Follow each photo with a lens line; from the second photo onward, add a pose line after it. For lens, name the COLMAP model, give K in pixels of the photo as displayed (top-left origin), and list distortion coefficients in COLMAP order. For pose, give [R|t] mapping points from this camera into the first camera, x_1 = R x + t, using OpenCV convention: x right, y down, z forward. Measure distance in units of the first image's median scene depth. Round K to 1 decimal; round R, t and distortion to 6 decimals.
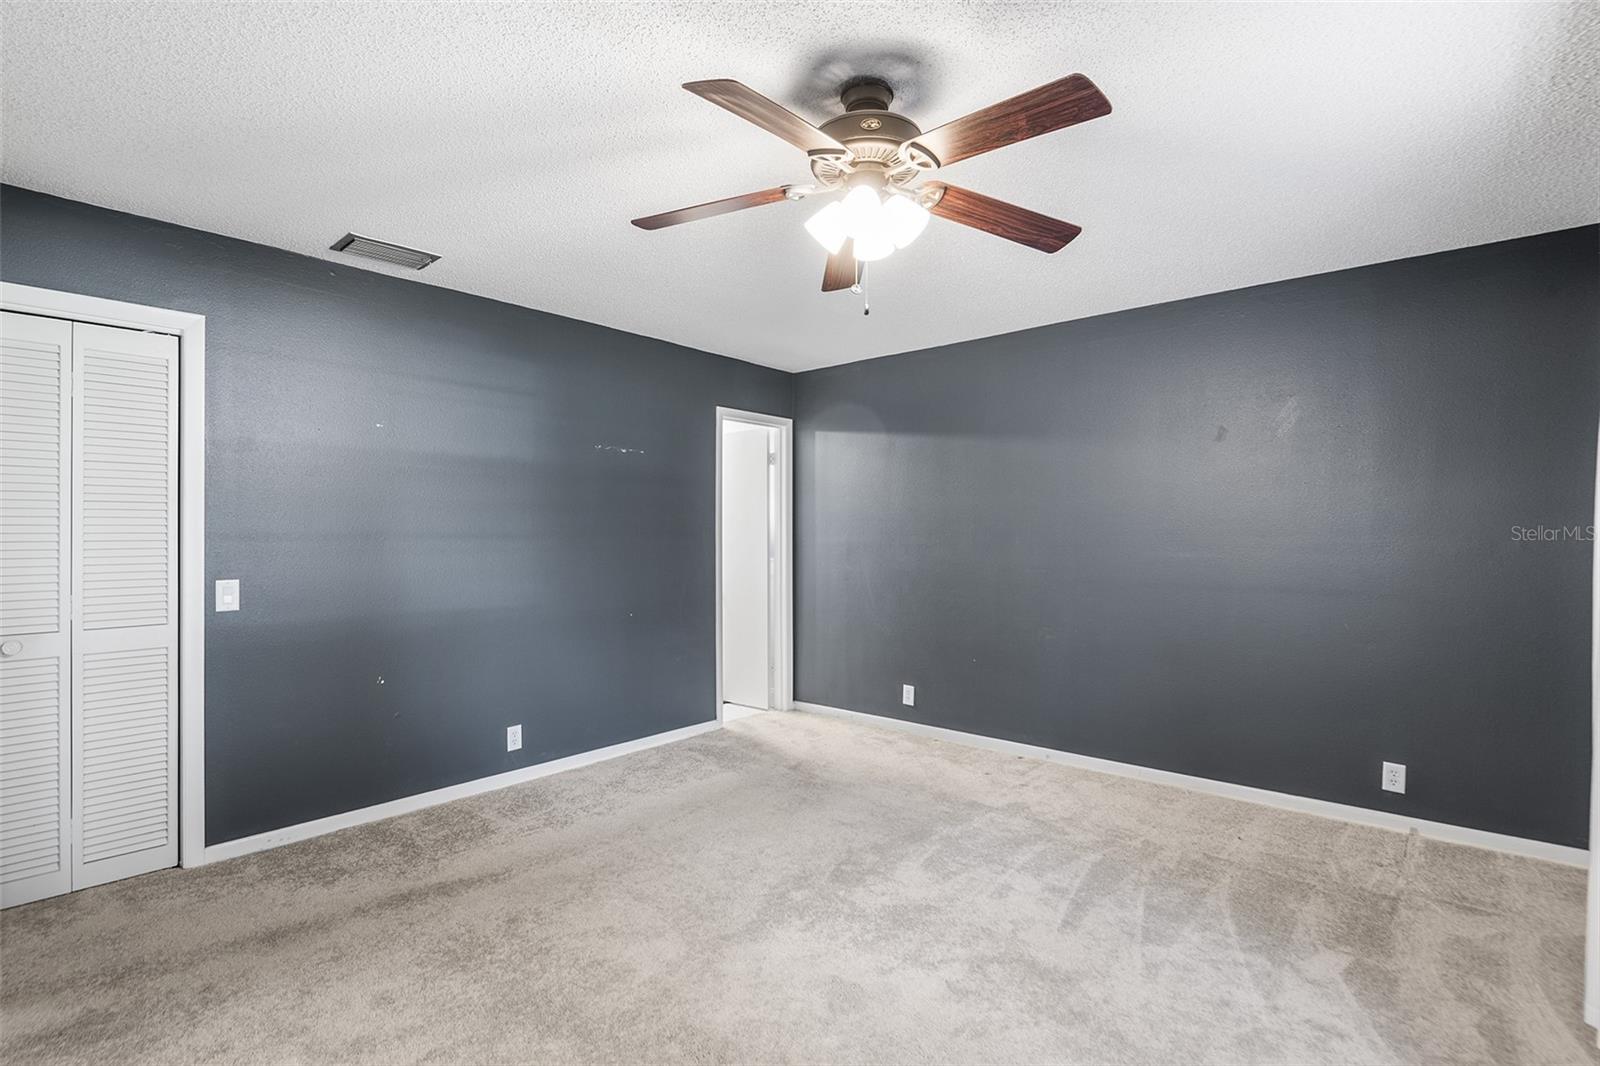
lens RADIAL K [[768.4, 0, 791.6], [0, 768.4, 532.8], [0, 0, 1]] dist [0.031767, -0.021470]
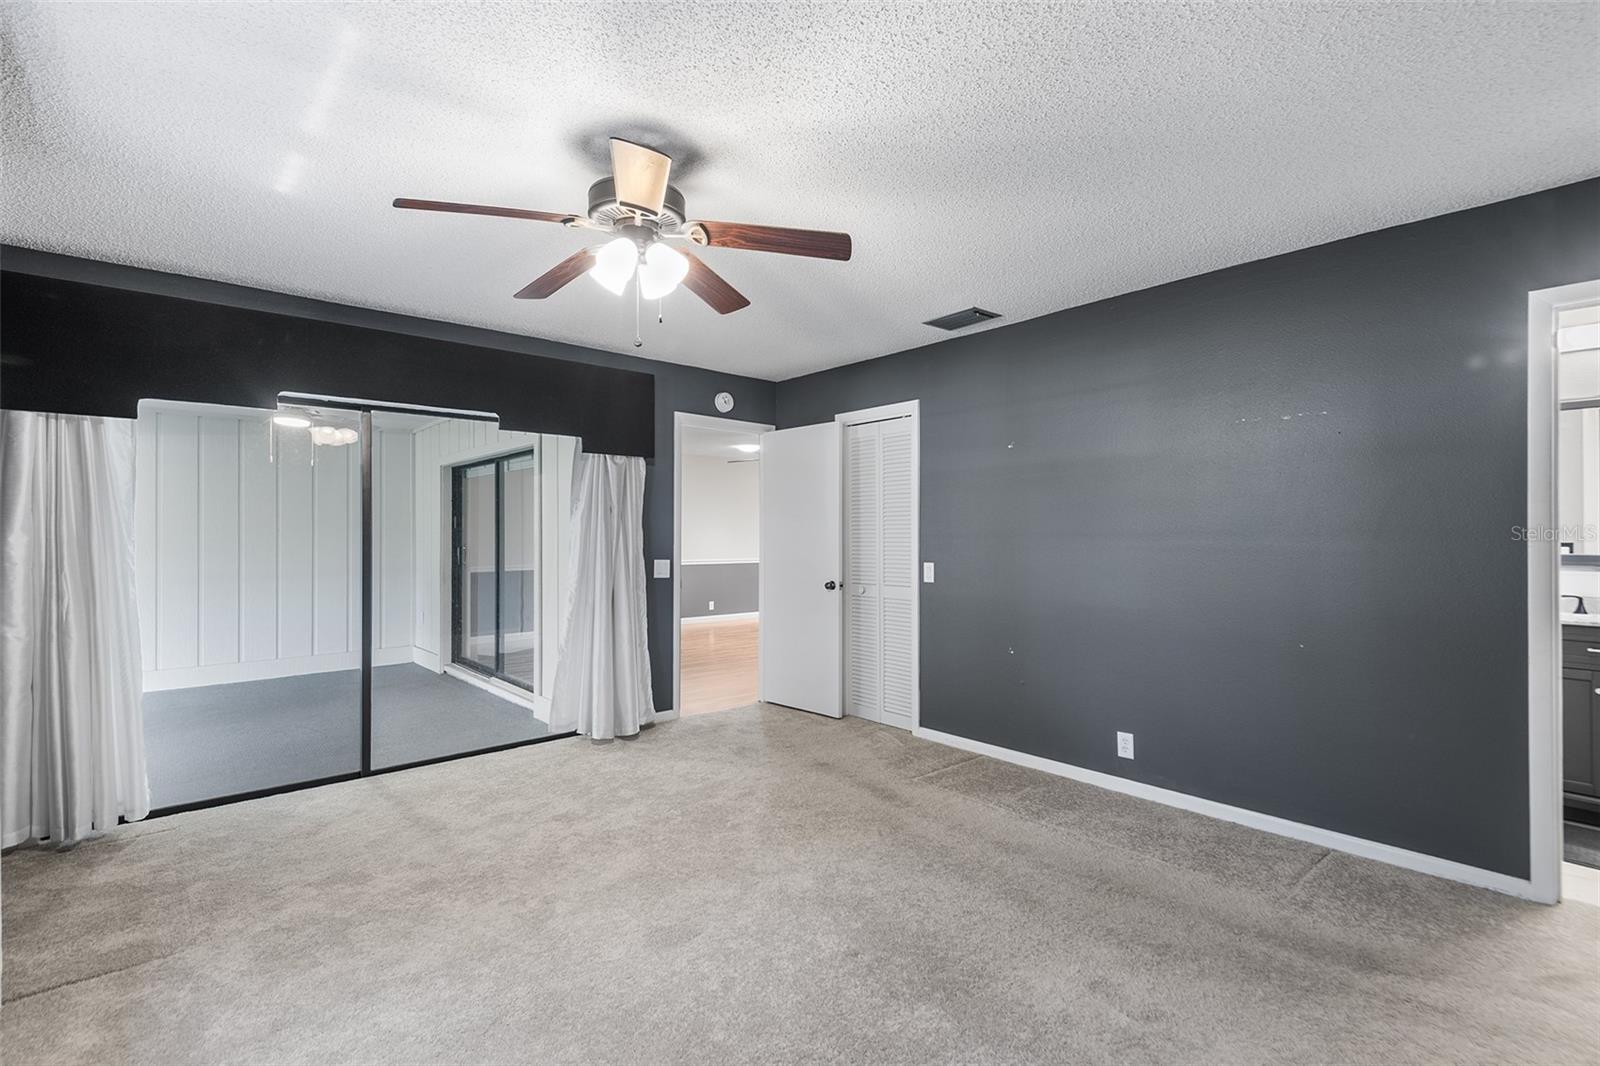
lens RADIAL K [[739.2, 0, 799.1], [0, 739.2, 531.5], [0, 0, 1]] dist [0.002769, 0.000244]
pose [[-0.129385, 0.000918, -0.991594, 0.783406], [0.000832, 0.999999, 0.000818, -0.003869], [0.991594, -0.000719, -0.129386, 0.919693]]
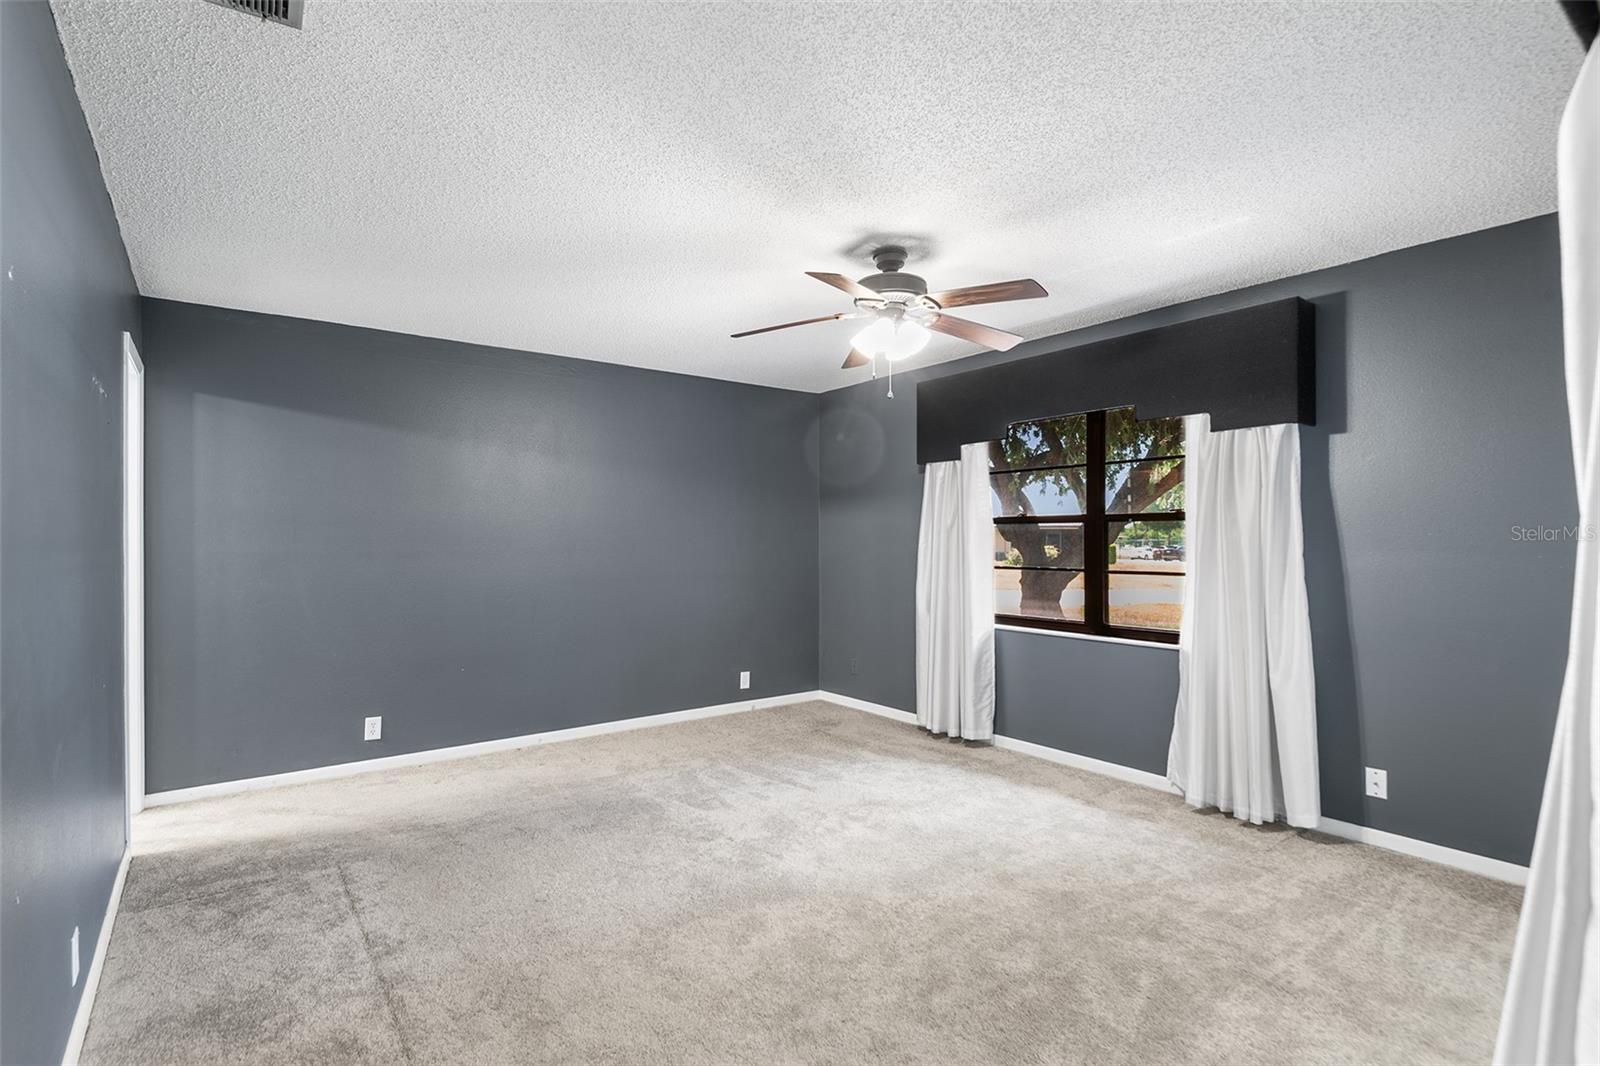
lens RADIAL K [[768.4, 0, 793.8], [0, 768.4, 533.6], [0, 0, 1]] dist [0.031767, -0.021470]
pose [[0.210937, 0.007554, 0.977470, -0.954621], [0.000838, 0.999968, -0.007909, 0.001083], [-0.977499, 0.002487, 0.210924, 0.572267]]
